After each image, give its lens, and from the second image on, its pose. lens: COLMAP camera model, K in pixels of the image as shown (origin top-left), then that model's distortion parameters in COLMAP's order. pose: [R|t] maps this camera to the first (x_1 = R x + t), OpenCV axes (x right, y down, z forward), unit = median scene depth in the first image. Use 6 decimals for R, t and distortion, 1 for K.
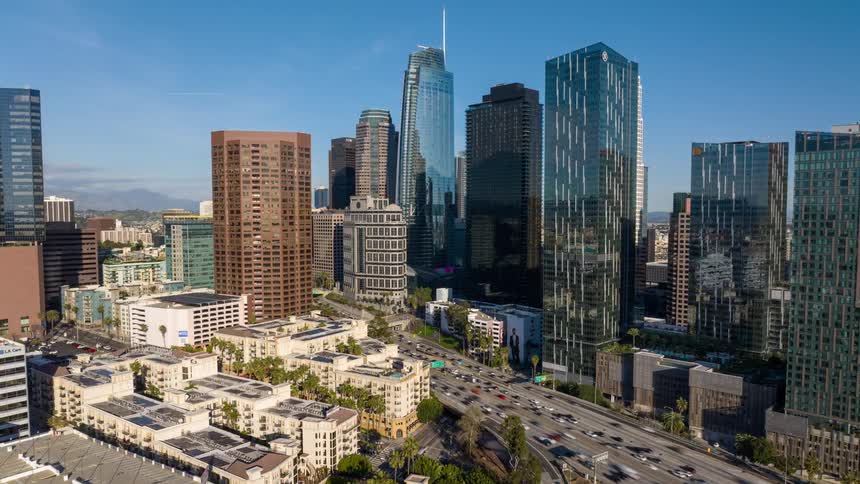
lens RADIAL K [[609.2, 0, 429.5], [0, 609.2, 261.6], [0, 0, 1]] dist [-0.039640, -0.003839]
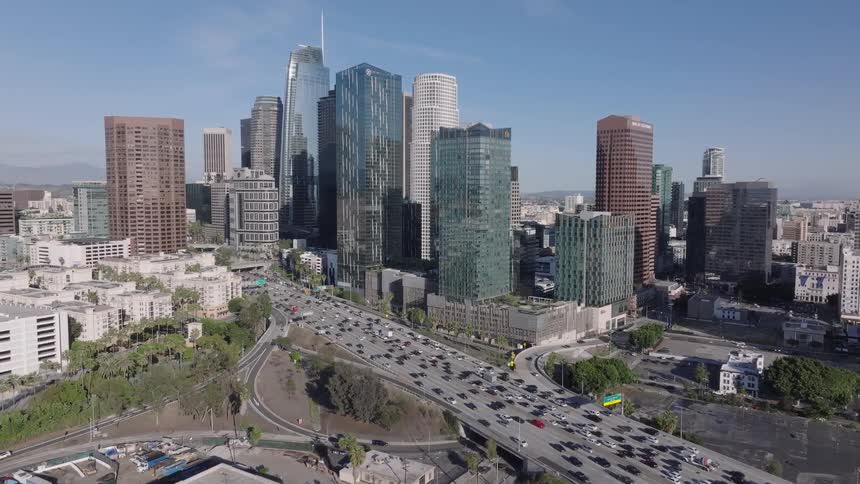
lens RADIAL K [[603.1, 0, 430.0], [0, 603.1, 242.0], [0, 0, 1]] dist [-0.006574, 0.004443]
pose [[0.996732, -0.000812, 0.080779, 0.246460], [0.000368, 0.999985, 0.005512, 0.053636], [-0.080783, -0.005465, 0.996717, -0.377824]]
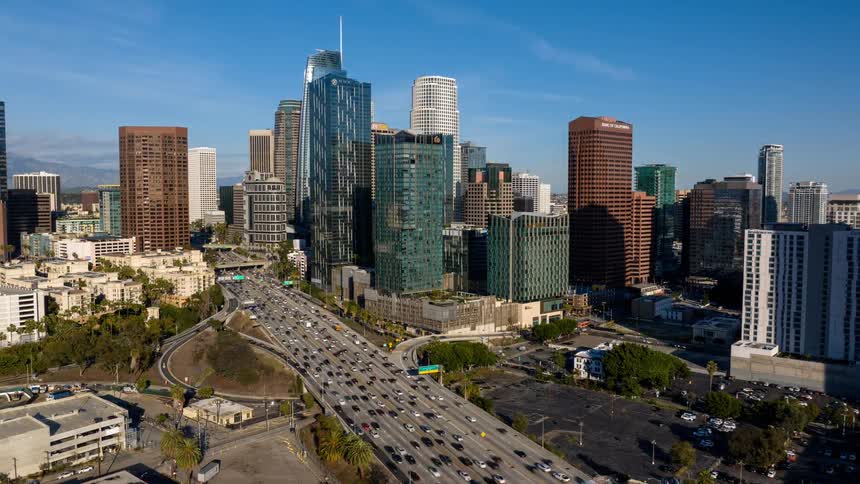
lens RADIAL K [[664.0, 0, 430.0], [0, 664.0, 242.0], [0, 0, 1]] dist [-0.045739, -0.005271]
pose [[0.998365, 0.007049, -0.056722, 0.493320], [-0.007245, 0.999968, -0.003249, 0.065330], [0.056698, 0.003654, 0.998385, -0.554353]]
